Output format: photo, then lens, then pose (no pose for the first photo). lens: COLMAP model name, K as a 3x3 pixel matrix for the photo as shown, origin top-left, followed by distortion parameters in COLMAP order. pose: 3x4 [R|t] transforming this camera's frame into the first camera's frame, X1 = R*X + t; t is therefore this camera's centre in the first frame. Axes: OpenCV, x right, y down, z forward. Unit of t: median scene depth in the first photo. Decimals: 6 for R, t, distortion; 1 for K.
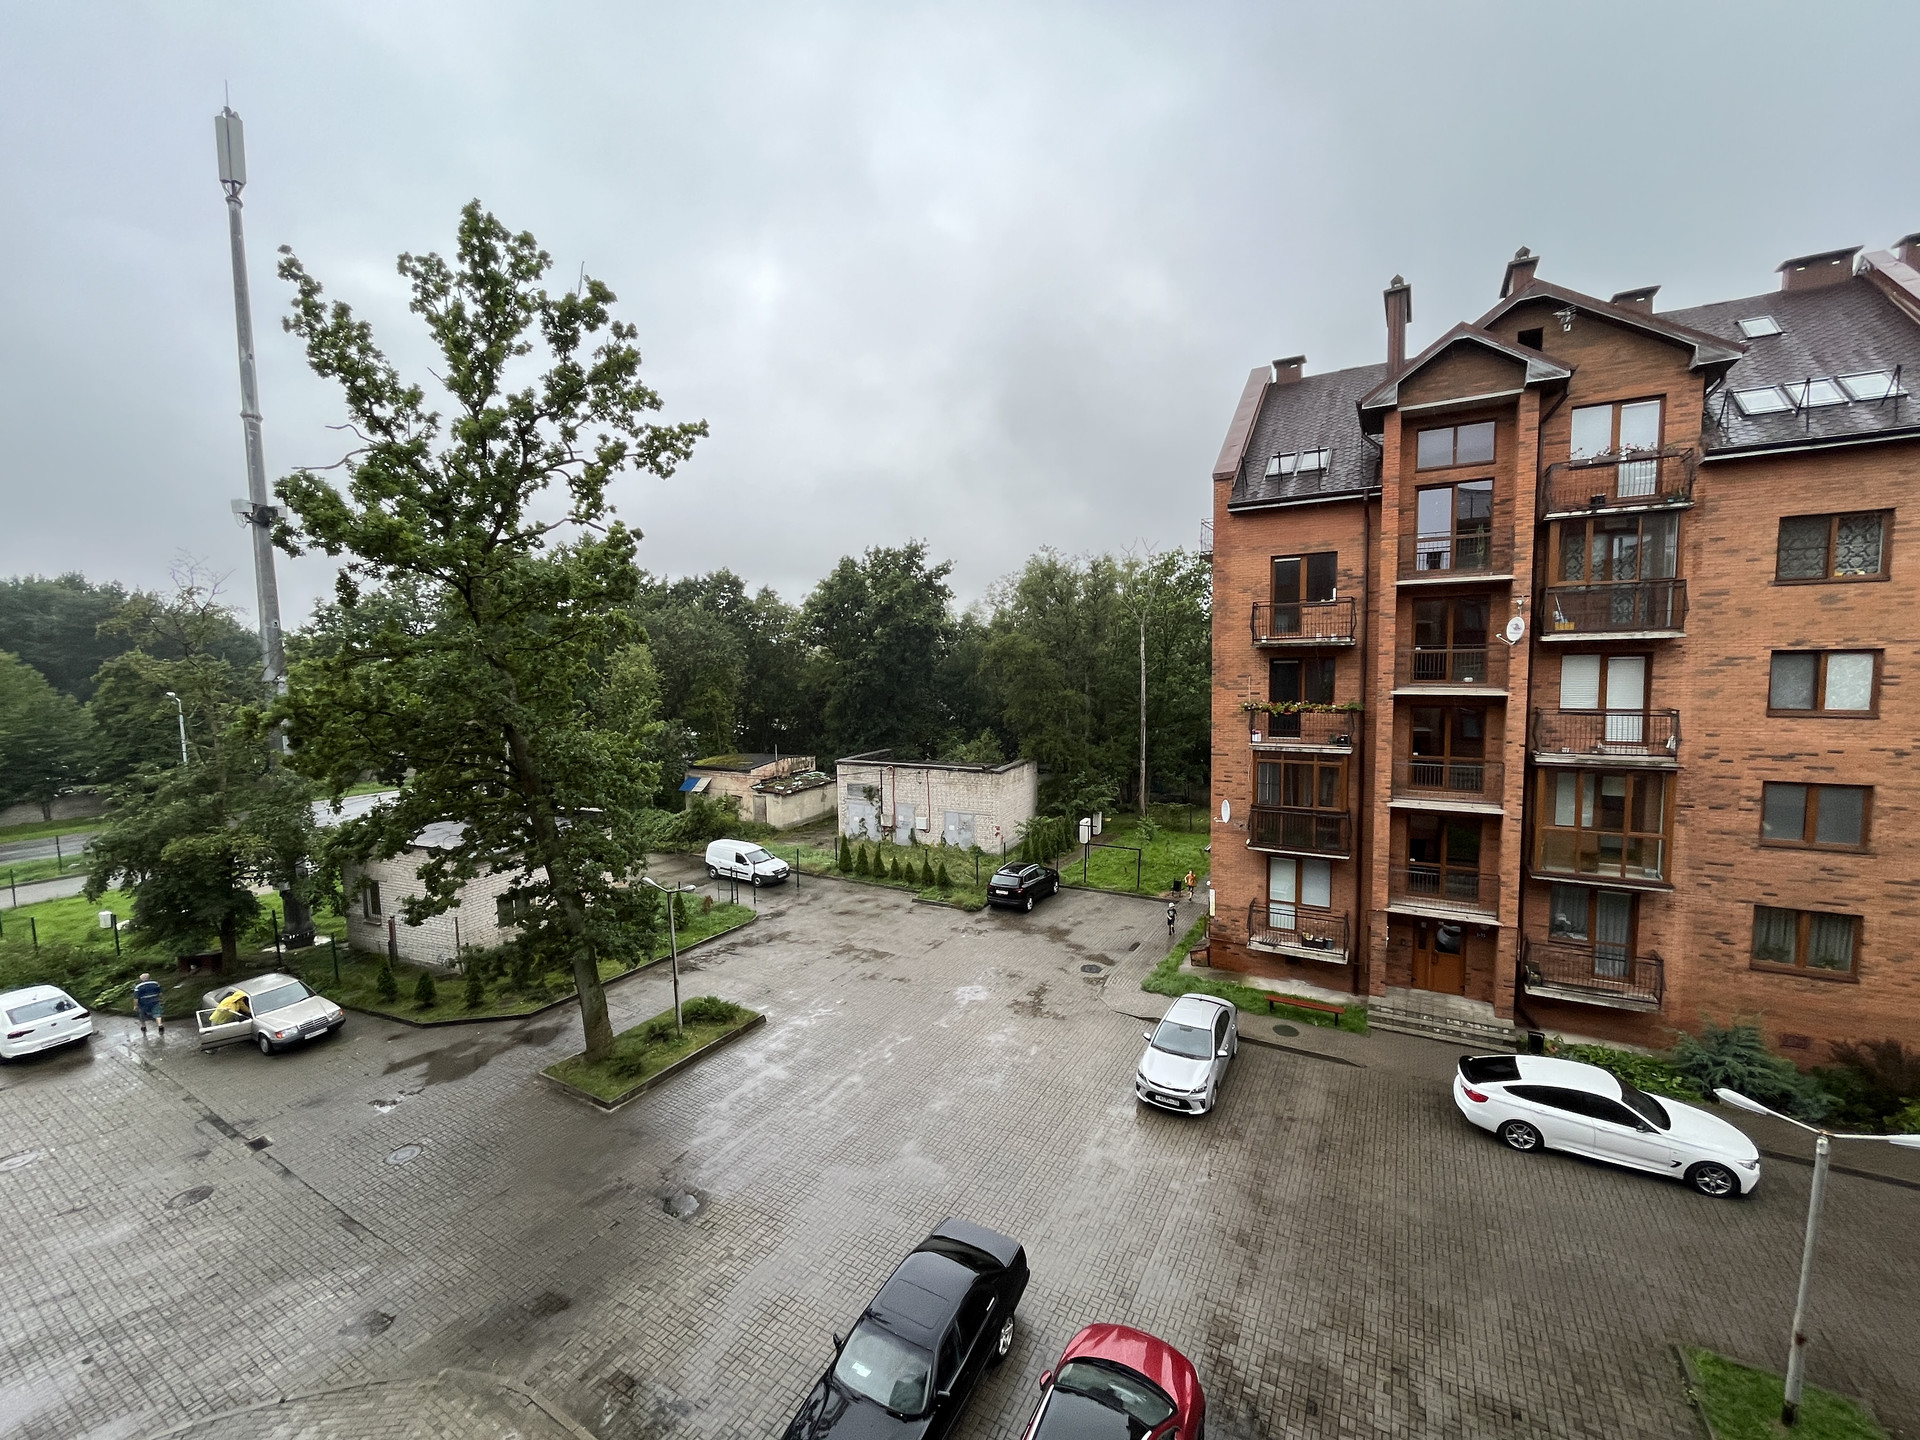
lens RADIAL K [[776.9, 0, 957.1], [0, 776.9, 724.1], [0, 0, 1]] dist [-0.002565, 0.000314]
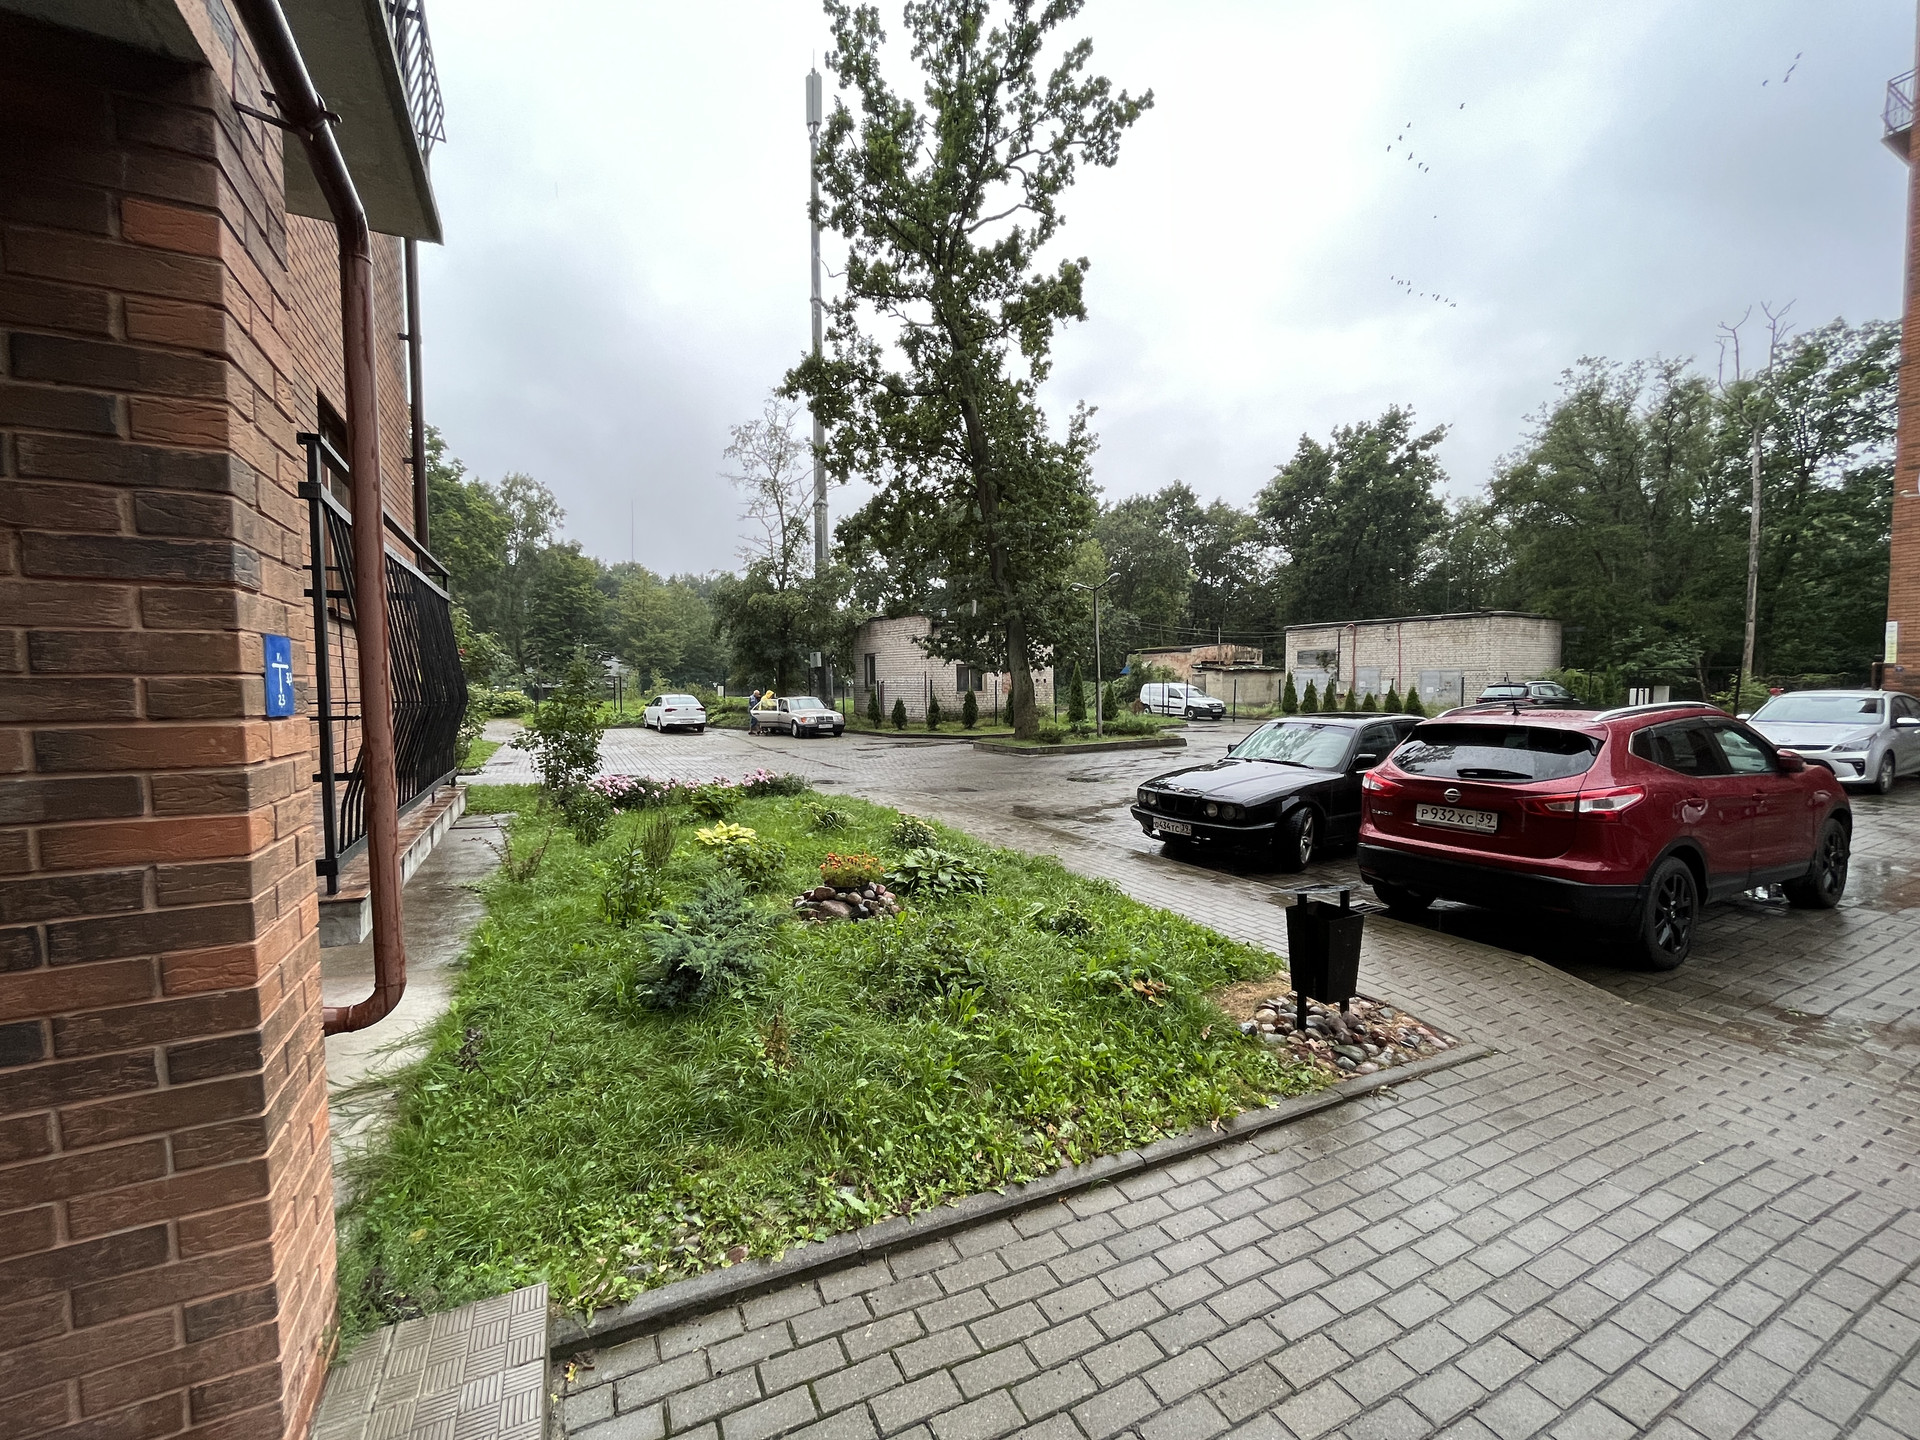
lens RADIAL K [[776.9, 0, 957.1], [0, 776.9, 724.1], [0, 0, 1]] dist [-0.002565, 0.000314]
pose [[0.844020, 0.037453, -0.535002, 0.010038], [-0.048894, 0.998778, -0.007217, 0.162296], [0.534078, 0.032250, 0.844820, 0.021164]]
